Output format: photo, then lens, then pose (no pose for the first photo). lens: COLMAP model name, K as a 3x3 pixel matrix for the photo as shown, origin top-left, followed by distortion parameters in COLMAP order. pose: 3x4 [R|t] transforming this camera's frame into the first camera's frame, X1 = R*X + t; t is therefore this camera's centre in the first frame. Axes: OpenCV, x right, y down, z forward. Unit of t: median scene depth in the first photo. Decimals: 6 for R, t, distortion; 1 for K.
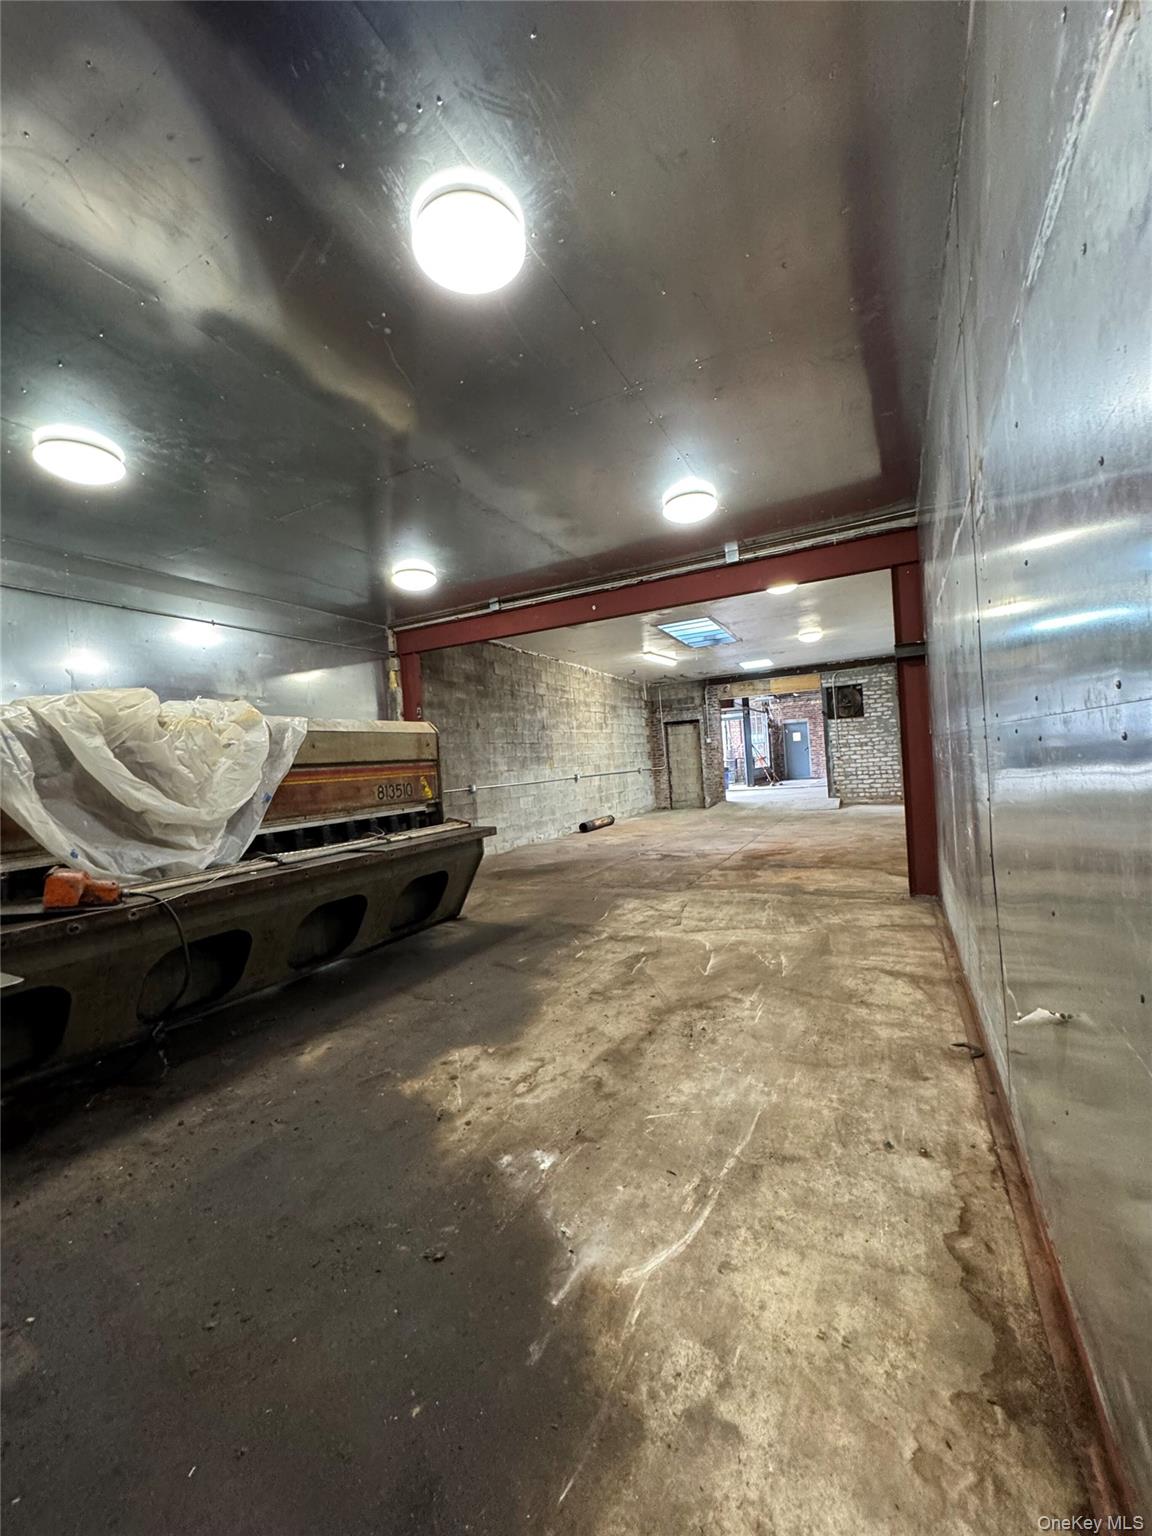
lens RADIAL K [[610.9, 0, 574.7], [0, 610.9, 765.1], [0, 0, 1]] dist [-0.003654, 0.000289]
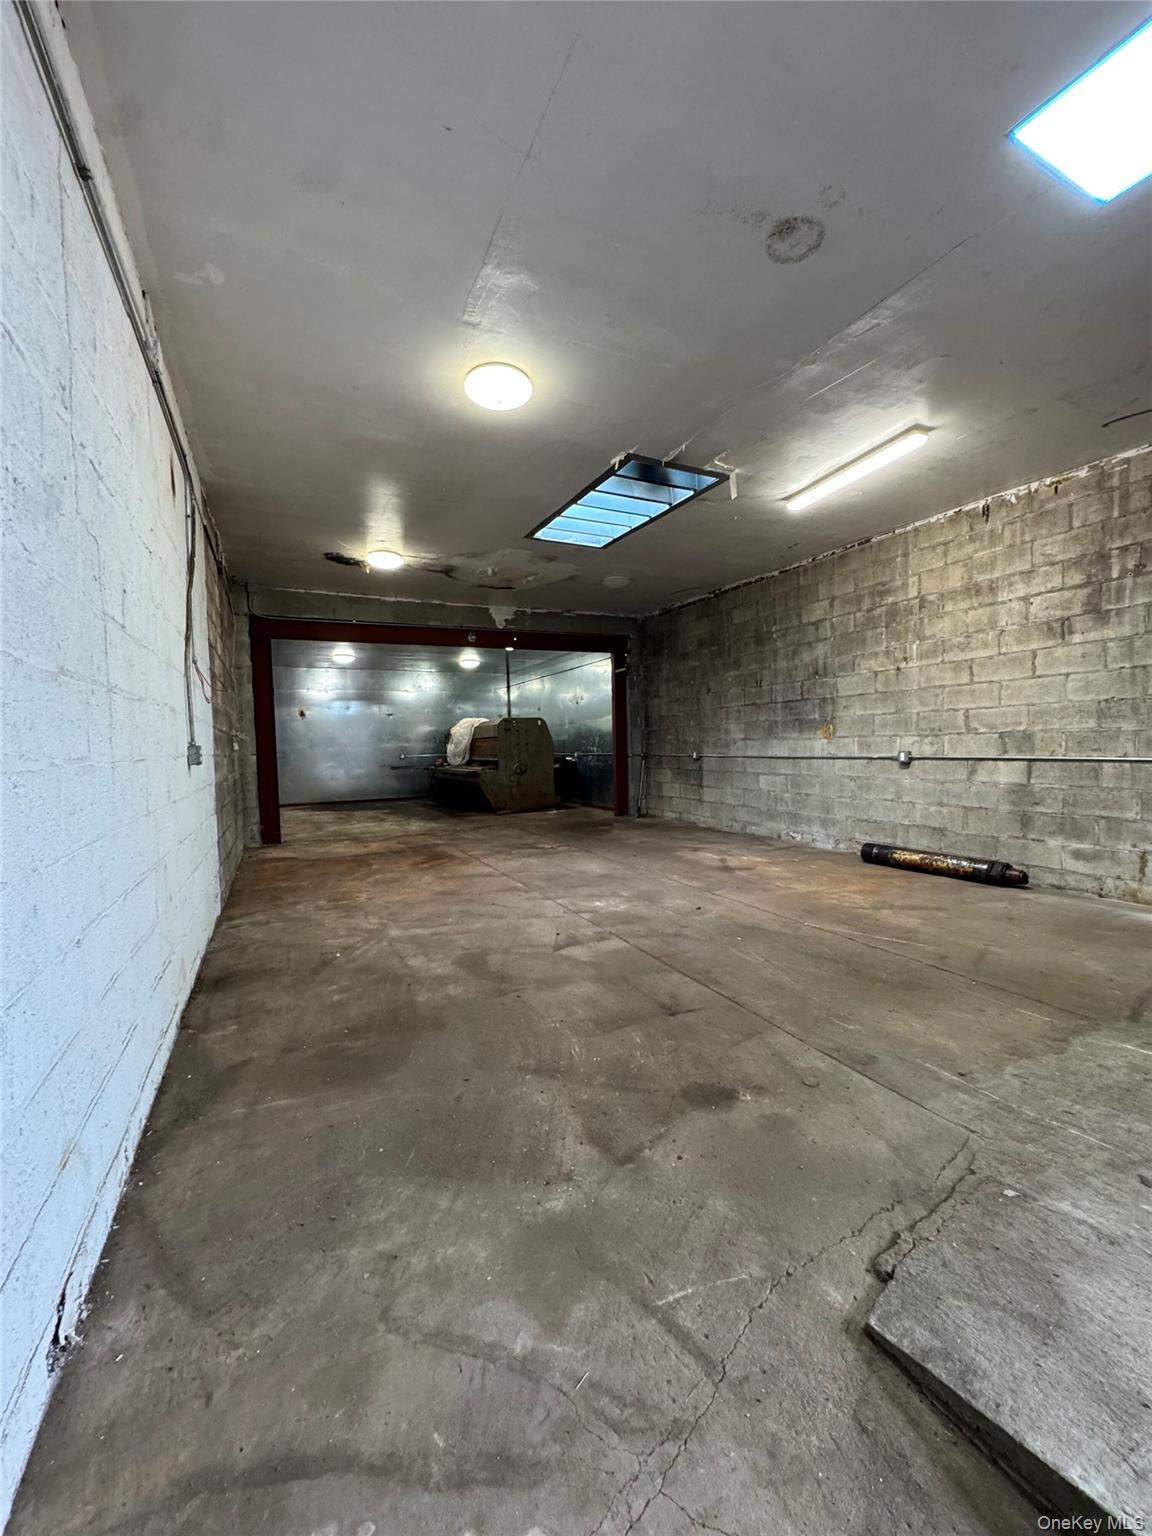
lens RADIAL K [[610.9, 0, 581.8], [0, 610.9, 772.9], [0, 0, 1]] dist [-0.003654, 0.000289]
pose [[-0.592028, 0.120562, -0.796849, 0.643474], [0.063949, 0.992657, 0.102676, -0.041529], [0.803377, 0.009830, -0.595390, 1.236651]]
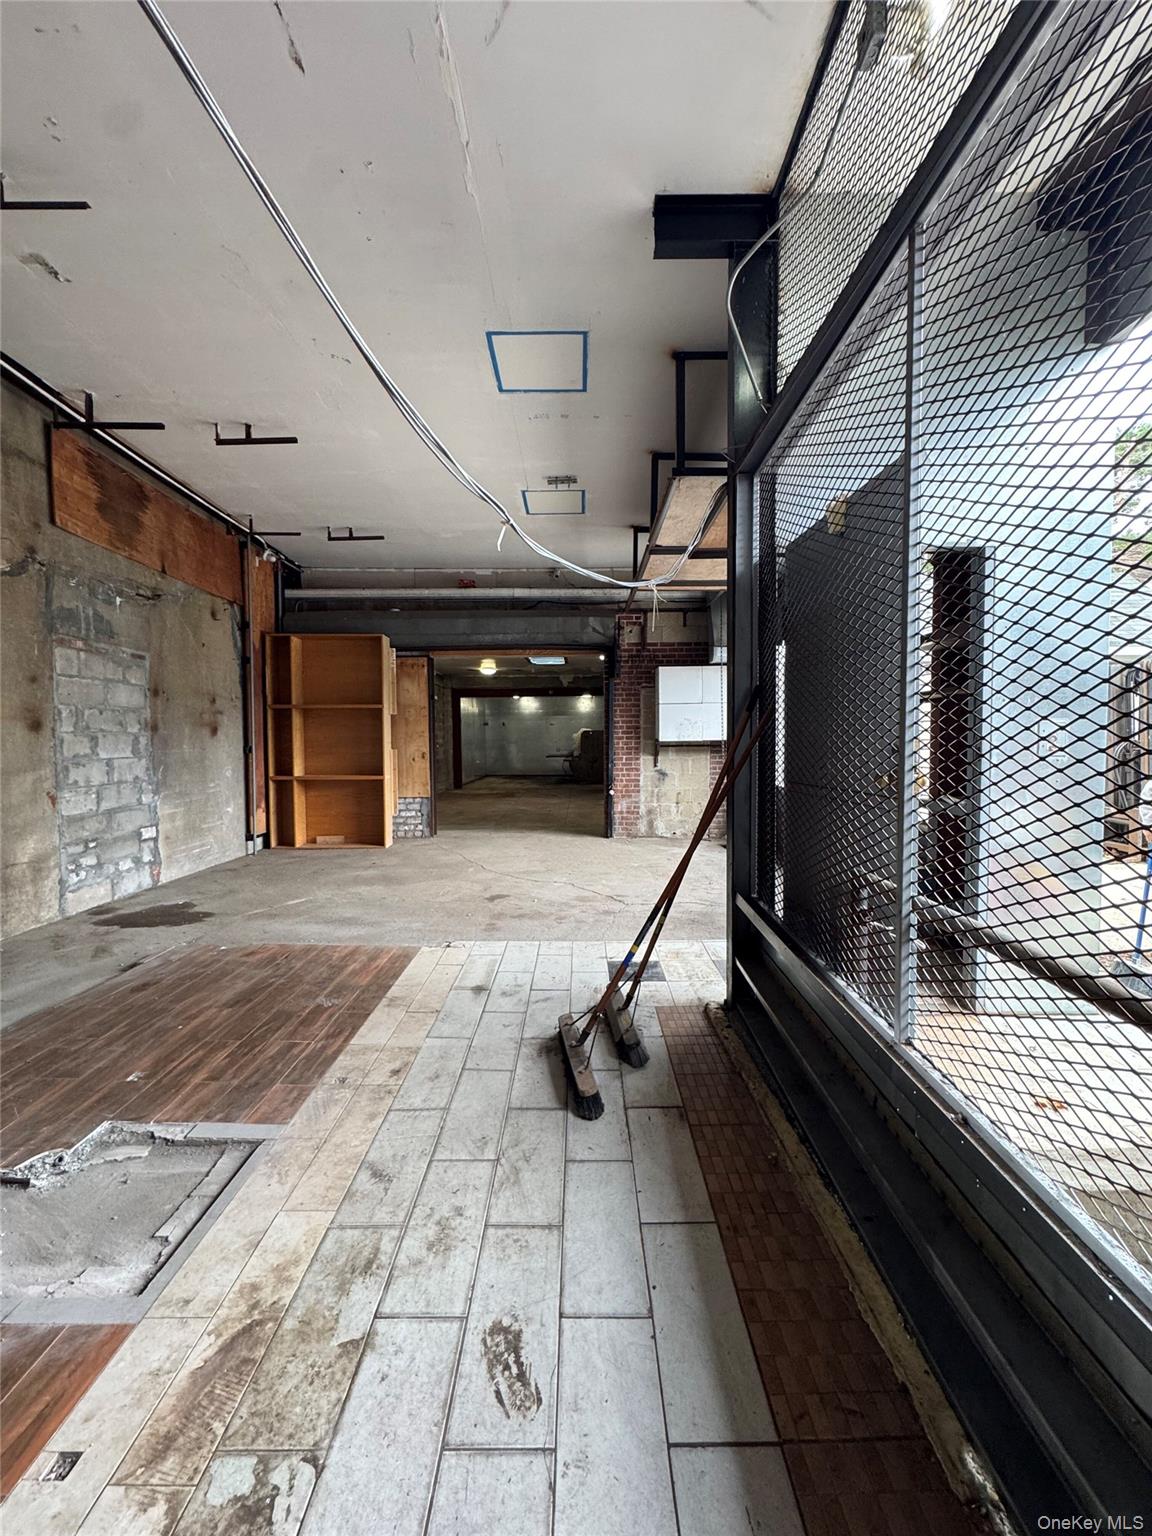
lens RADIAL K [[610.9, 0, 581.6], [0, 610.9, 765.3], [0, 0, 1]] dist [-0.003654, 0.000289]
pose [[-0.883019, 0.093723, -0.459884, 0.754223], [0.065763, 0.994900, 0.076486, -0.074039], [0.464707, 0.037295, -0.884679, 2.157116]]
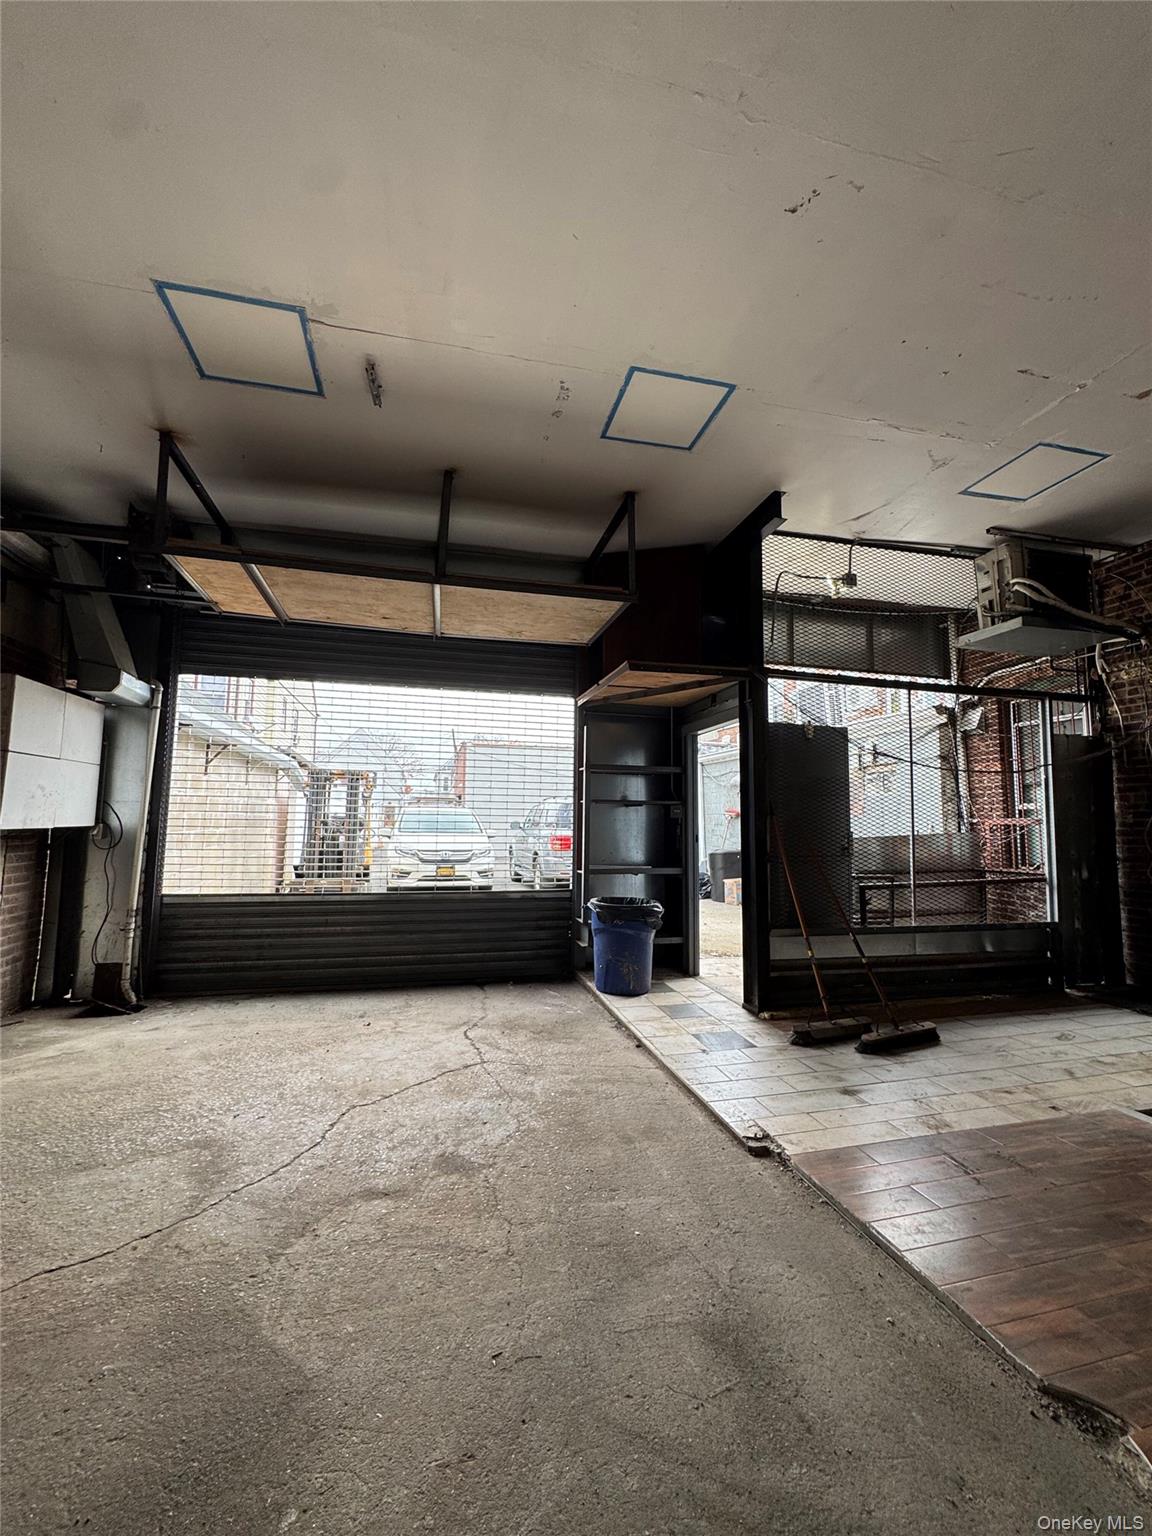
lens RADIAL K [[610.9, 0, 579.5], [0, 610.9, 765.0], [0, 0, 1]] dist [-0.003654, 0.000289]
pose [[0.665145, 0.005573, -0.746694, 0.805411], [-0.059046, 0.997234, -0.045154, -0.080949], [0.744377, 0.074123, 0.663633, 1.535917]]
